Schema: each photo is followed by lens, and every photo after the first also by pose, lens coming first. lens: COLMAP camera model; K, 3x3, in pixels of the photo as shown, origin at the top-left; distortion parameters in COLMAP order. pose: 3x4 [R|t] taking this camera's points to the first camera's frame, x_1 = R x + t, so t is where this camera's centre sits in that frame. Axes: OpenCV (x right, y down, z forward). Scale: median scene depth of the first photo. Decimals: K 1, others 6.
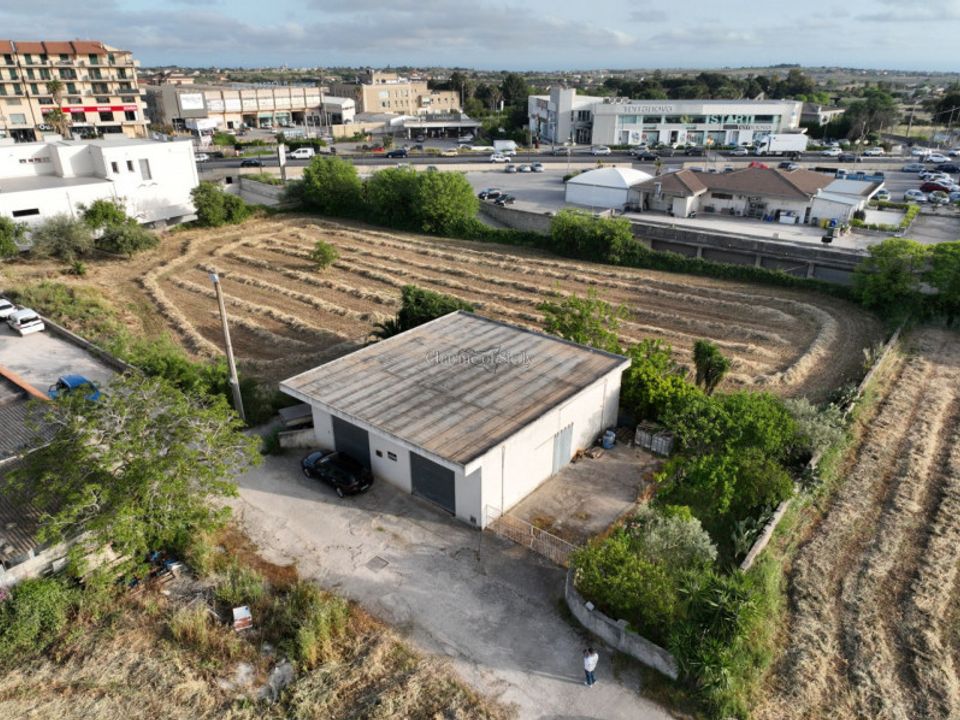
lens RADIAL K [[680.3, 0, 480.0], [0, 680.3, 360.0], [0, 0, 1]] dist [0.005222, 0.006172]
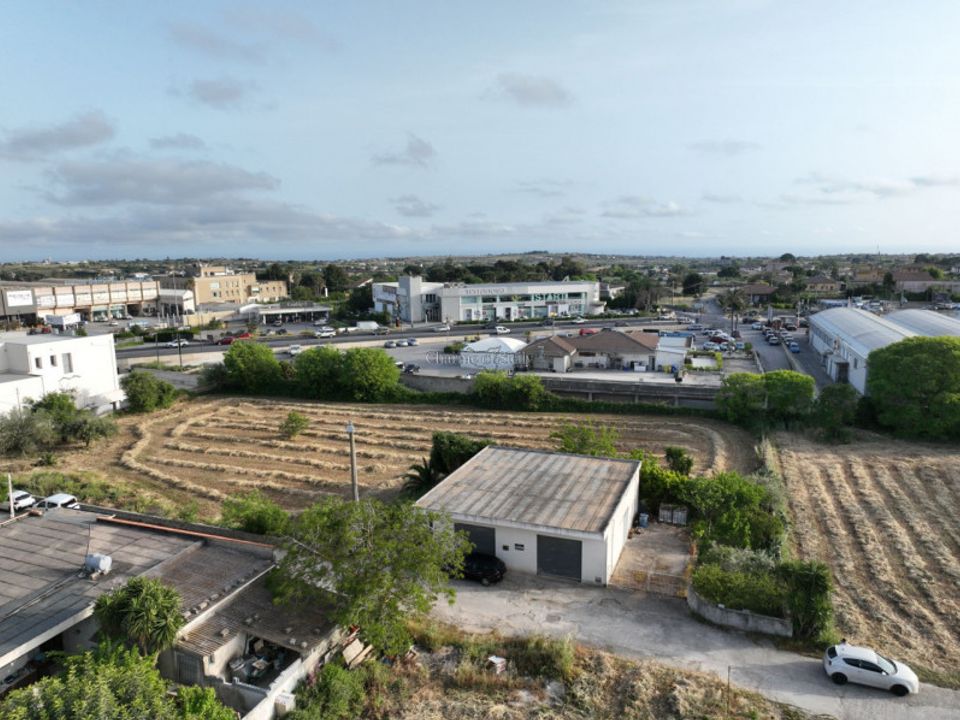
lens RADIAL K [[680.3, 0, 480.0], [0, 680.3, 360.0], [0, 0, 1]] dist [0.005222, 0.006172]
pose [[0.950518, -0.062158, 0.304388, -0.219122], [0.136642, 0.963568, -0.229927, 0.032465], [-0.279007, 0.260142, 0.924382, -0.106952]]
